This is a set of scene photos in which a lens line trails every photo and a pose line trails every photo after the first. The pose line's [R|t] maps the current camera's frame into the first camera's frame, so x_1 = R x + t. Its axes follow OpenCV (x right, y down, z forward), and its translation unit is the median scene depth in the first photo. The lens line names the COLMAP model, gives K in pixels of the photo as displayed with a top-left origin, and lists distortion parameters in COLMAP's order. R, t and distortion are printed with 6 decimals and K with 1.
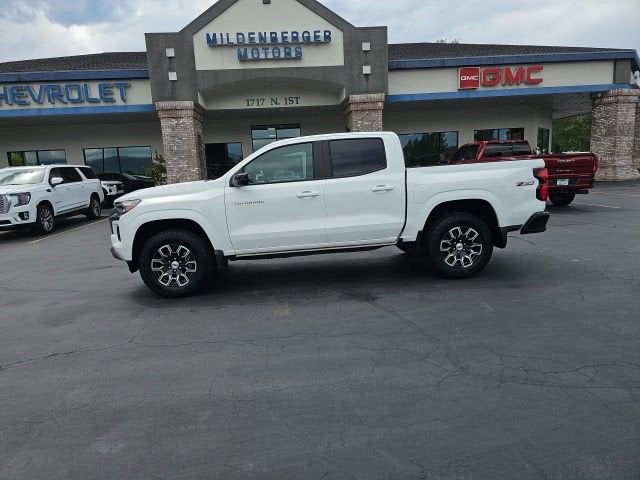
lens RADIAL K [[423.7, 0, 312.2], [0, 423.7, 245.0], [0, 0, 1]] dist [0.054306, -0.044754]
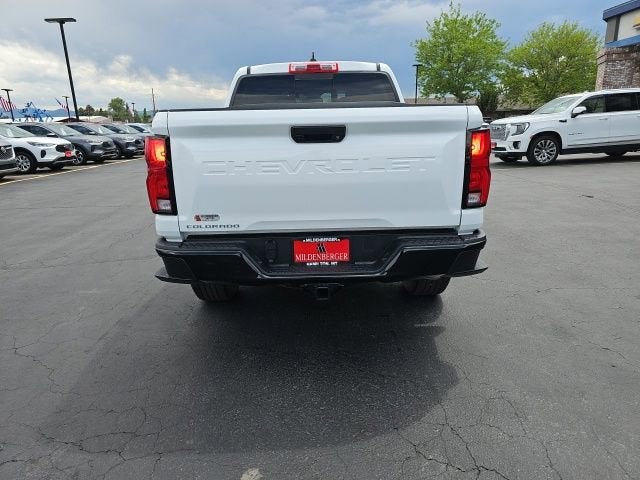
lens RADIAL K [[423.7, 0, 316.3], [0, 423.7, 238.5], [0, 0, 1]] dist [0.054306, -0.044754]
pose [[-0.052398, 0.305502, -0.950749, 0.278663], [-0.139433, 0.940493, 0.309890, -0.068731], [0.988844, 0.148803, -0.006683, 0.342798]]
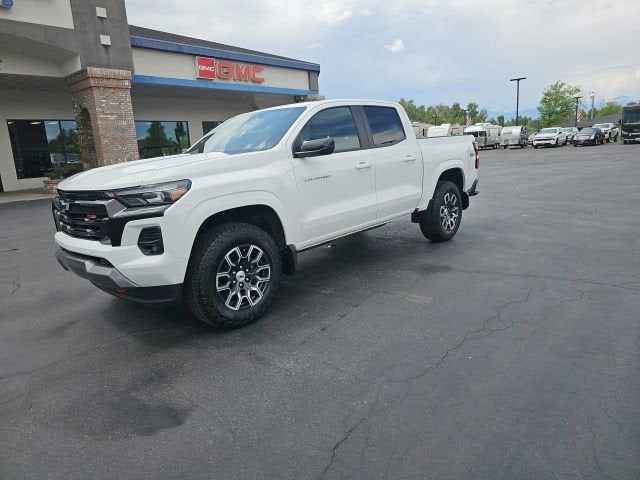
lens RADIAL K [[423.4, 0, 324.4], [0, 423.4, 230.7], [0, 0, 1]] dist [0.056475, -0.048202]
pose [[0.721098, -0.122375, 0.681940, -0.189845], [0.136899, 0.990038, 0.032904, -0.007729], [-0.679174, 0.069630, 0.730667, 0.120149]]
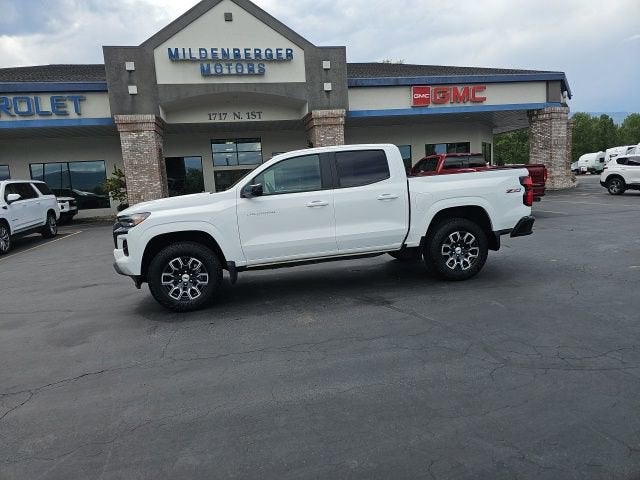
lens RADIAL K [[423.4, 0, 314.7], [0, 423.4, 236.8], [0, 0, 1]] dist [0.056475, -0.048202]
pose [[0.992242, -0.027617, 0.121212, -0.040554], [0.033618, 0.998294, -0.047745, 0.002559], [-0.119686, 0.051450, 0.991478, -0.003694]]
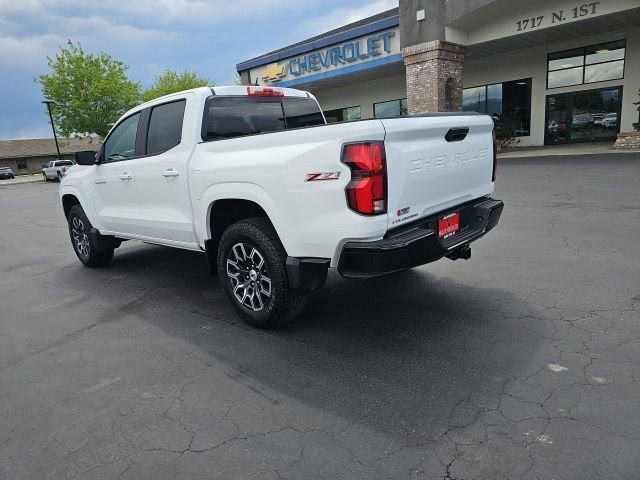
lens RADIAL K [[423.7, 0, 315.5], [0, 423.7, 242.6], [0, 0, 1]] dist [0.054306, -0.044754]
pose [[0.682353, 0.157761, -0.713796, 0.243315], [-0.070640, 0.986096, 0.150416, -0.040682], [0.727601, -0.052214, 0.684010, 0.192801]]
